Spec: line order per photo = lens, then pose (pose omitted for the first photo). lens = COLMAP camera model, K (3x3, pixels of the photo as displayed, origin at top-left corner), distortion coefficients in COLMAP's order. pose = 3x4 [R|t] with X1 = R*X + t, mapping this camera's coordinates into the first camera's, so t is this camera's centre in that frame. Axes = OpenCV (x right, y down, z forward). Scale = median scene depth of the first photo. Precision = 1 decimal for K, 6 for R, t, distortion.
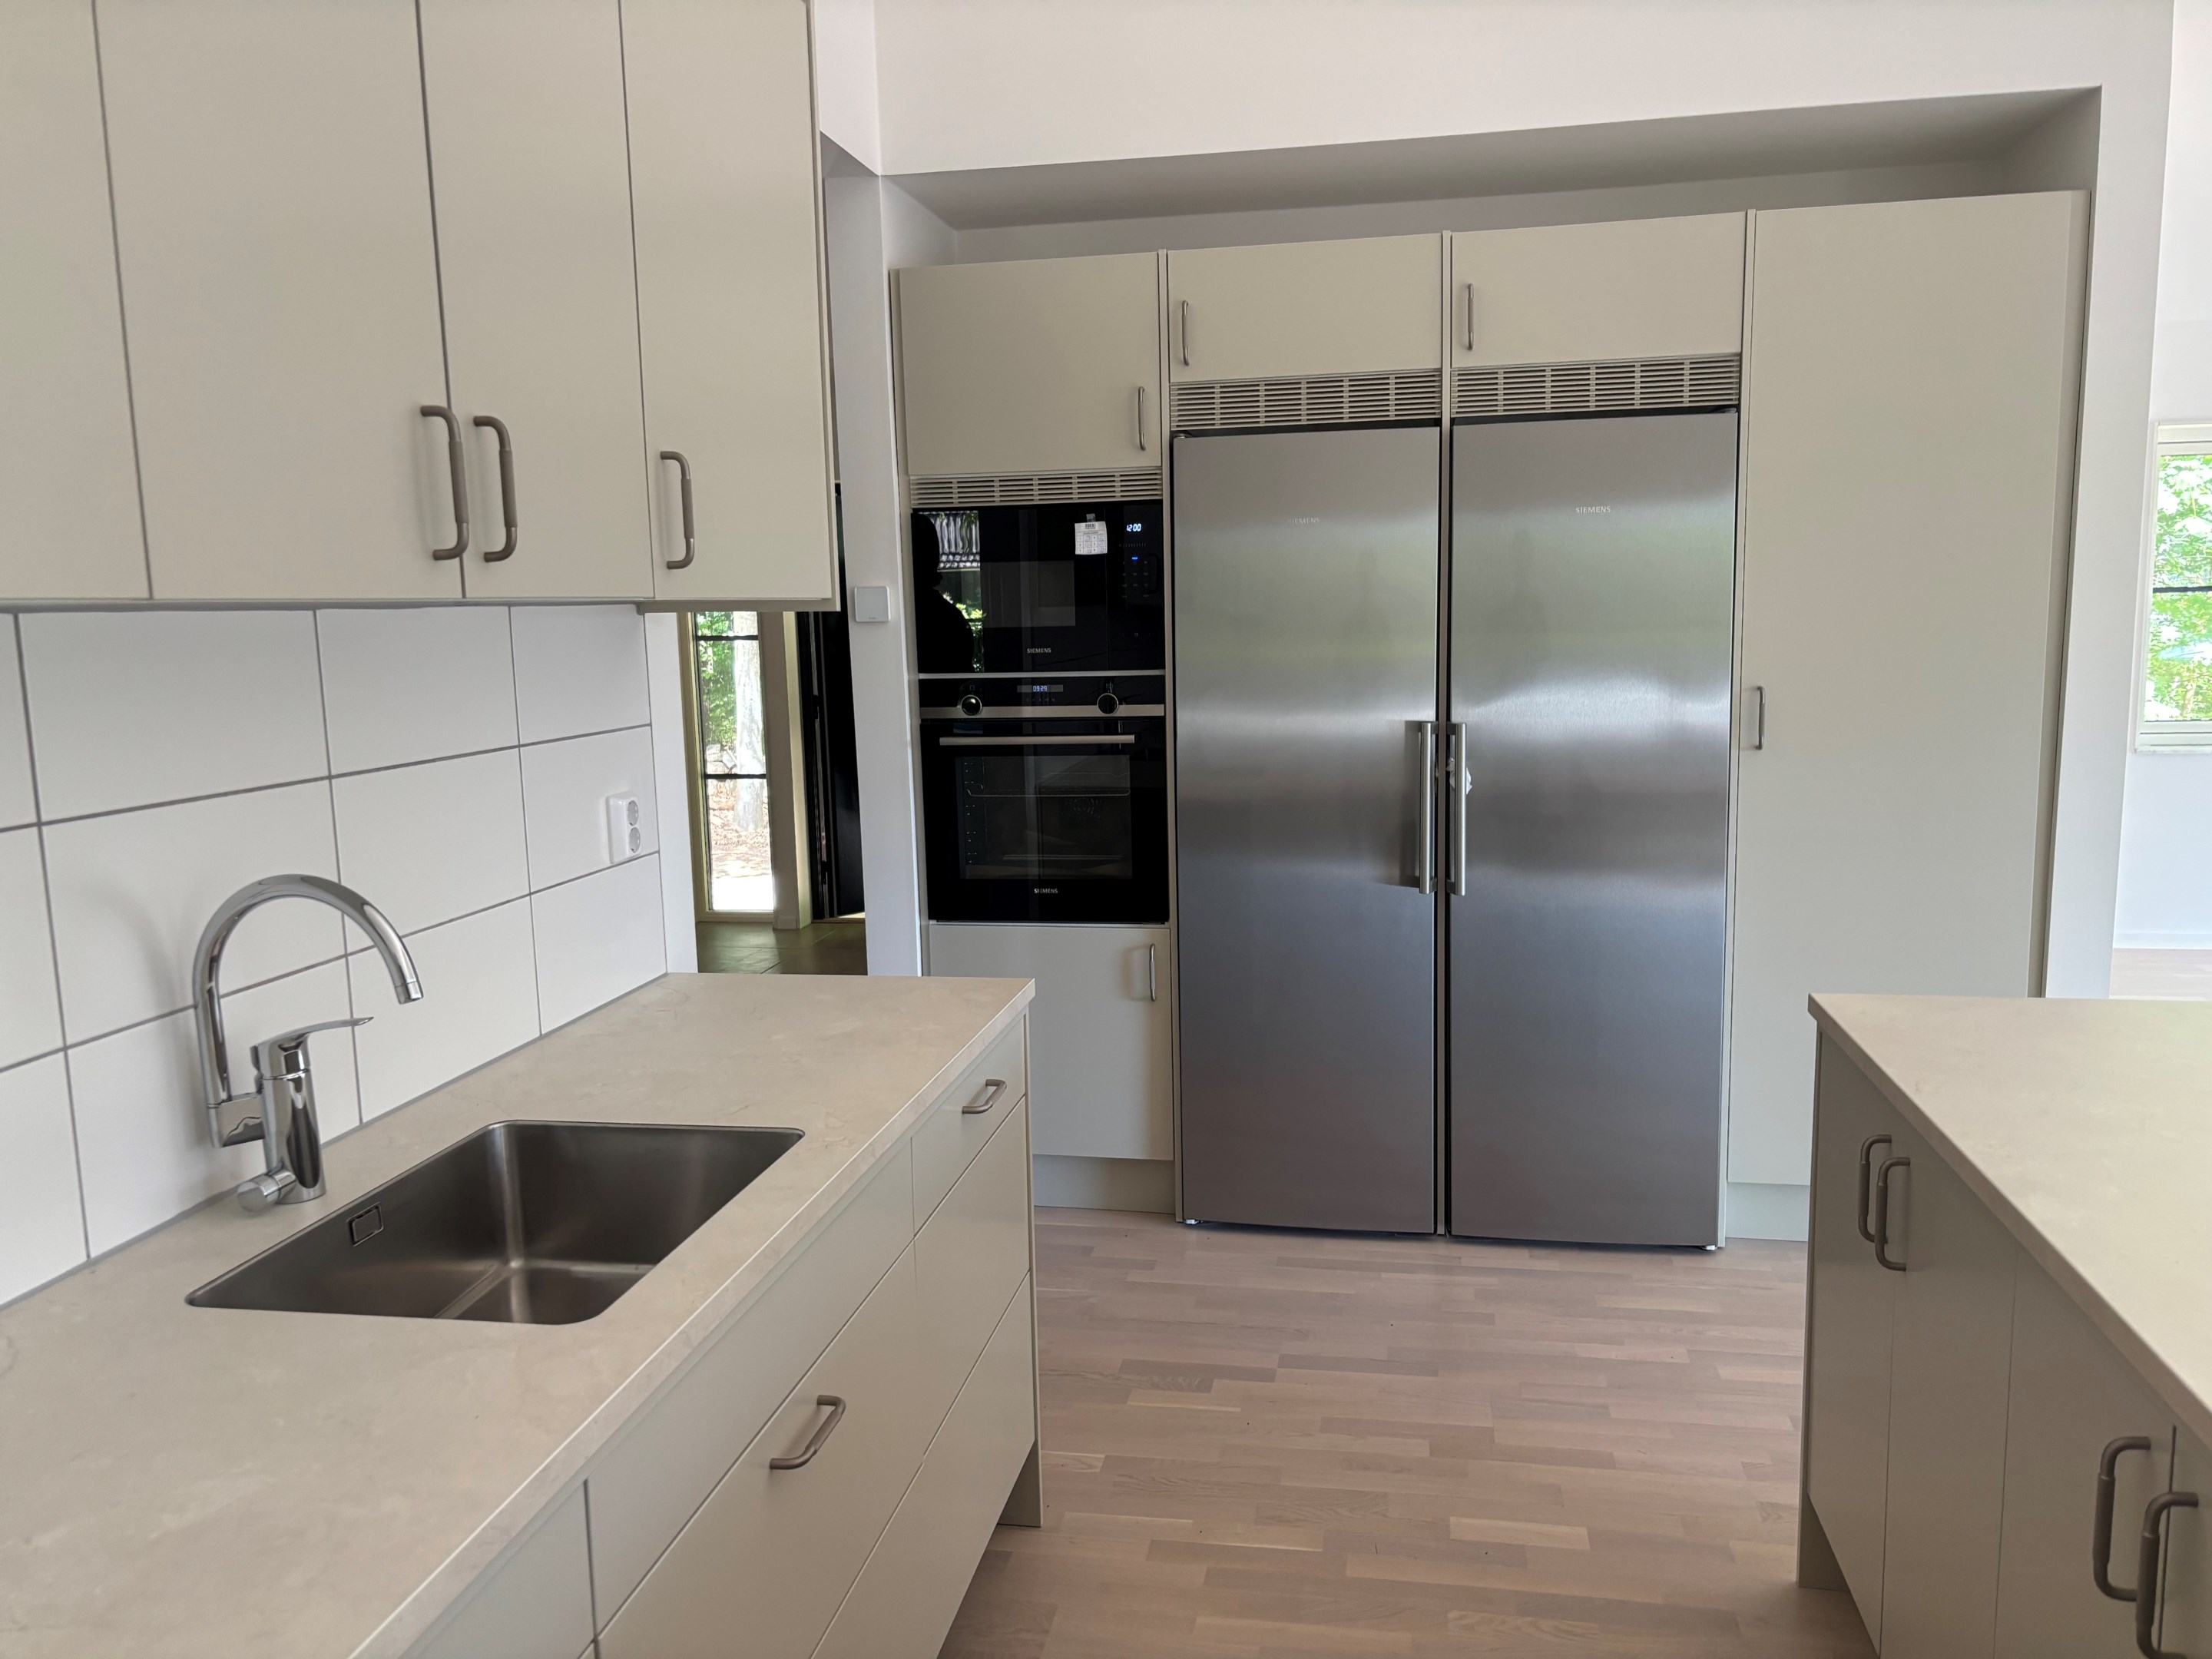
lens RADIAL K [[1665.4, 0, 1112.8], [0, 1665.4, 845.2], [0, 0, 1]] dist [0.055545, -0.051809]
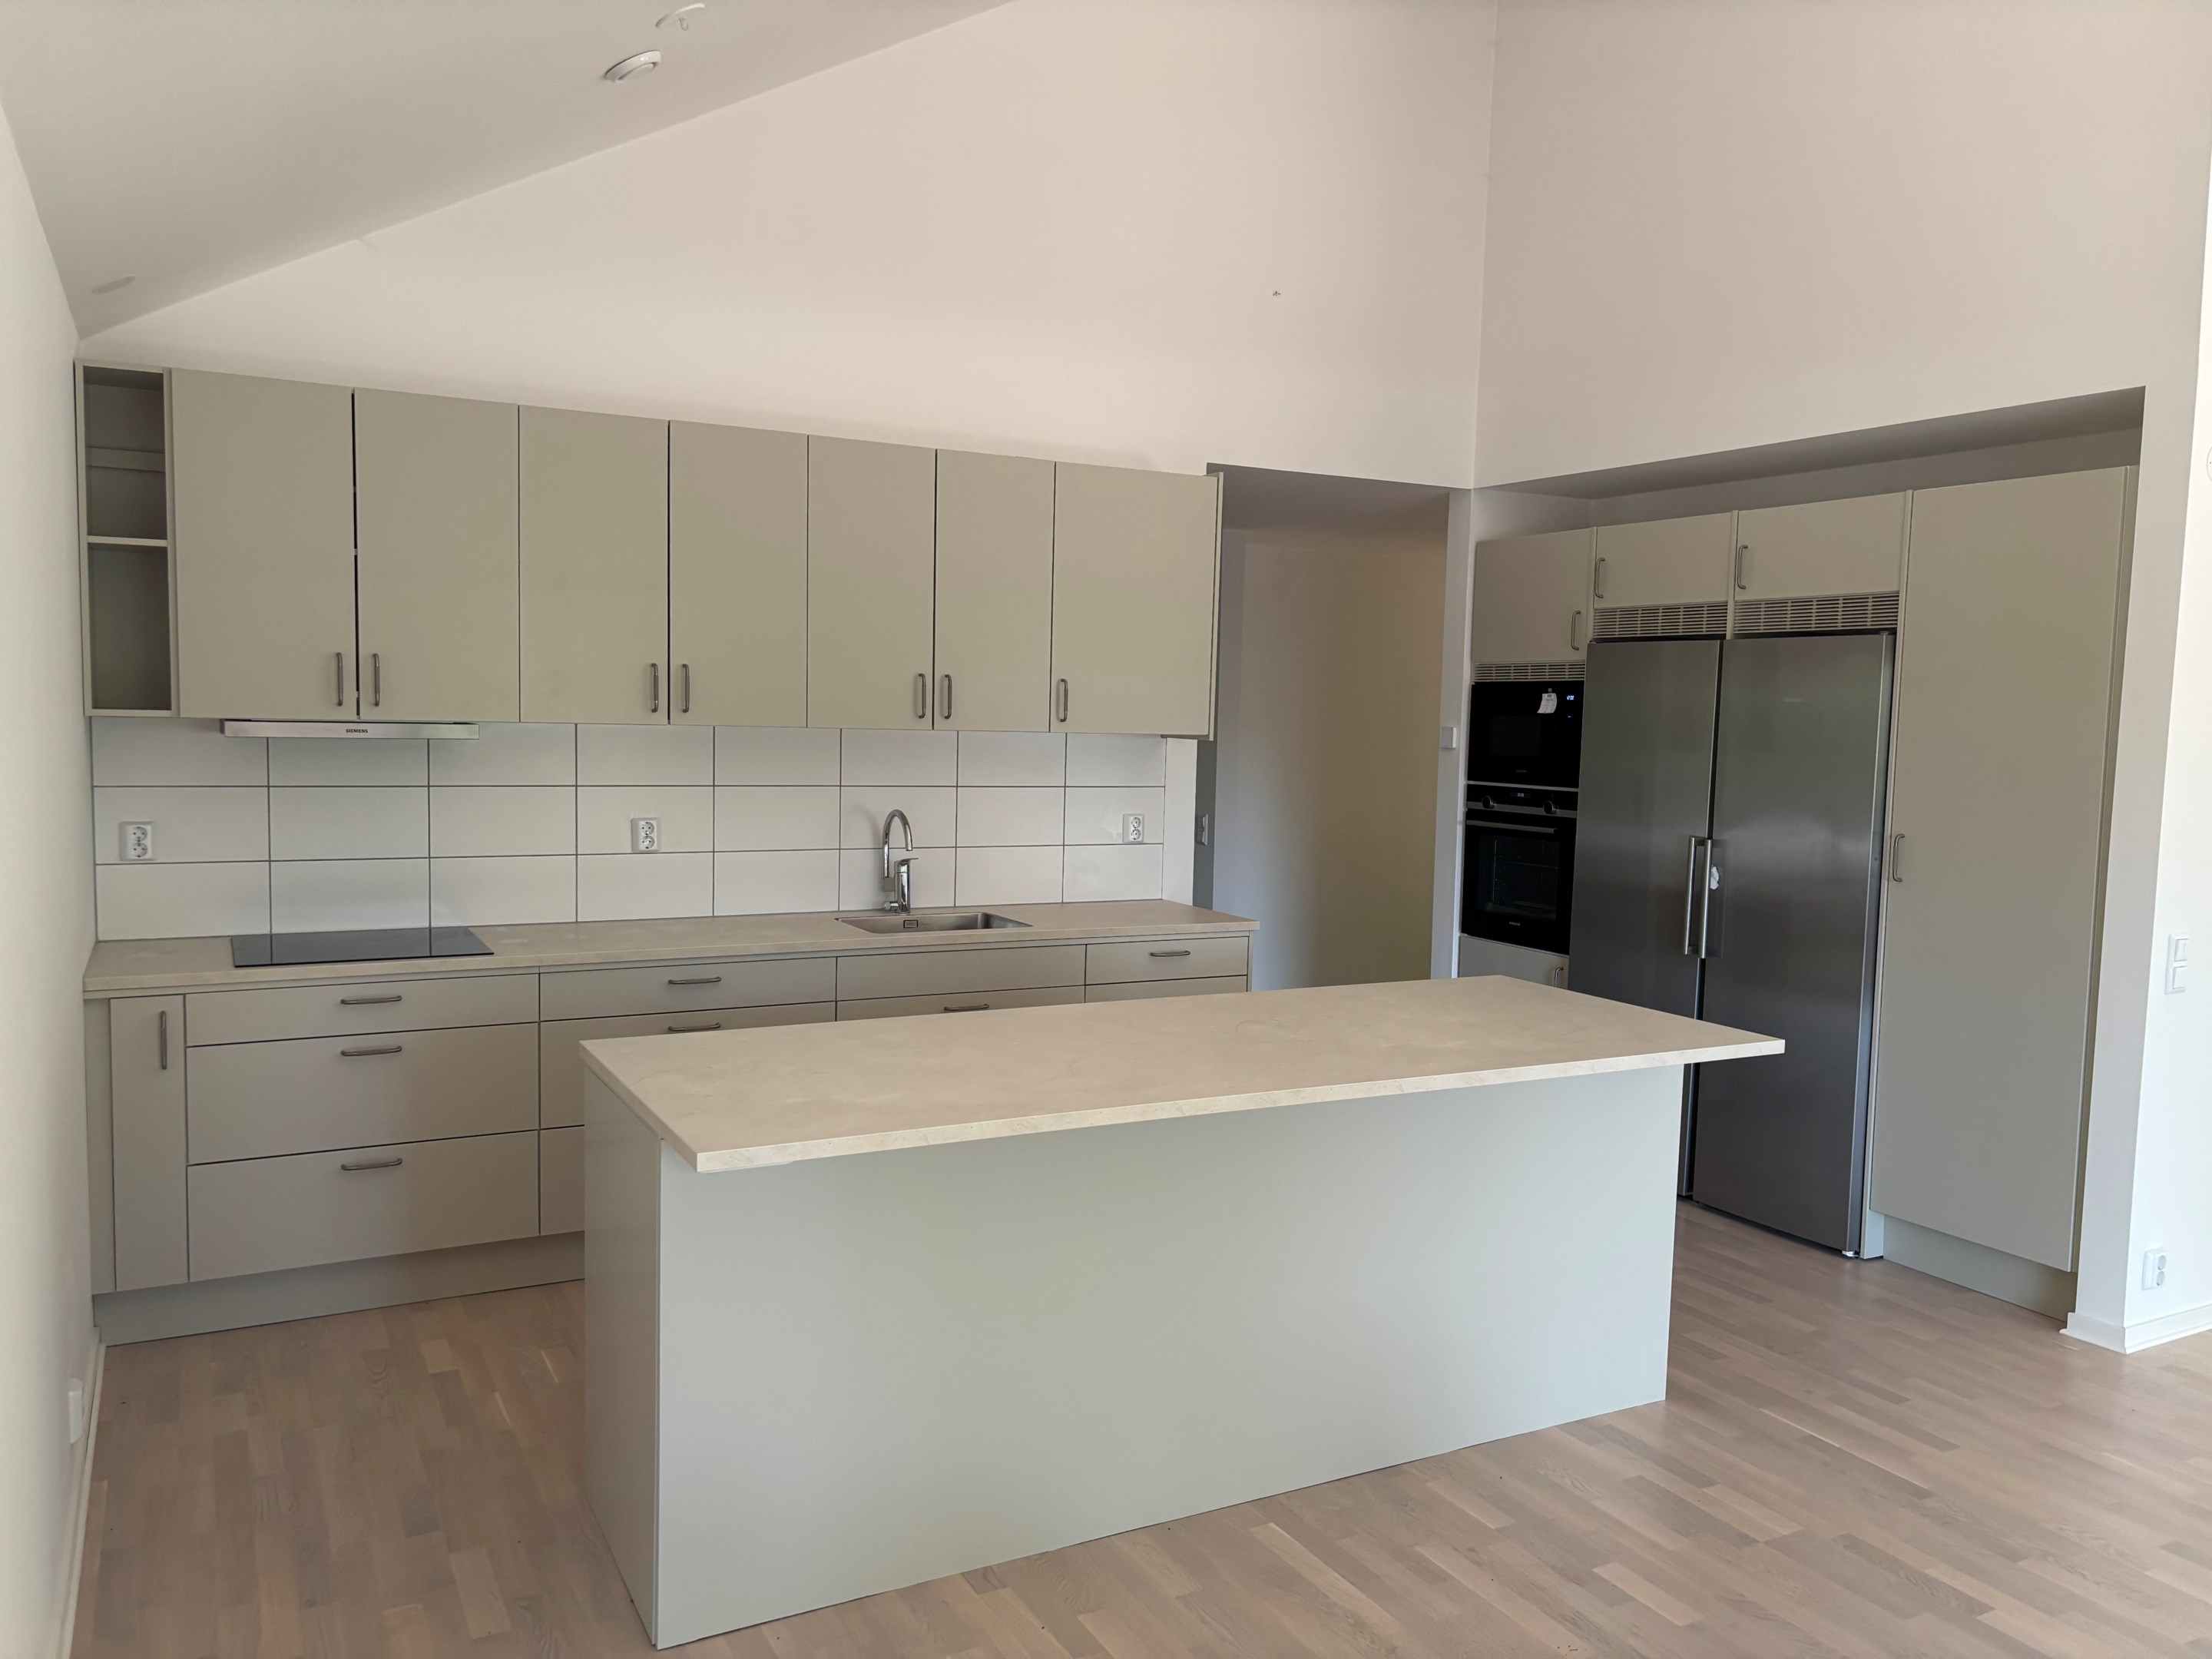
lens RADIAL K [[1665.4, 0, 1112.8], [0, 1665.4, 845.2], [0, 0, 1]] dist [0.055545, -0.051809]
pose [[0.626791, 0.104817, -0.772105, 0.982762], [-0.152055, 0.988314, 0.010731, -0.004652], [0.764207, 0.110677, 0.635404, -0.317653]]
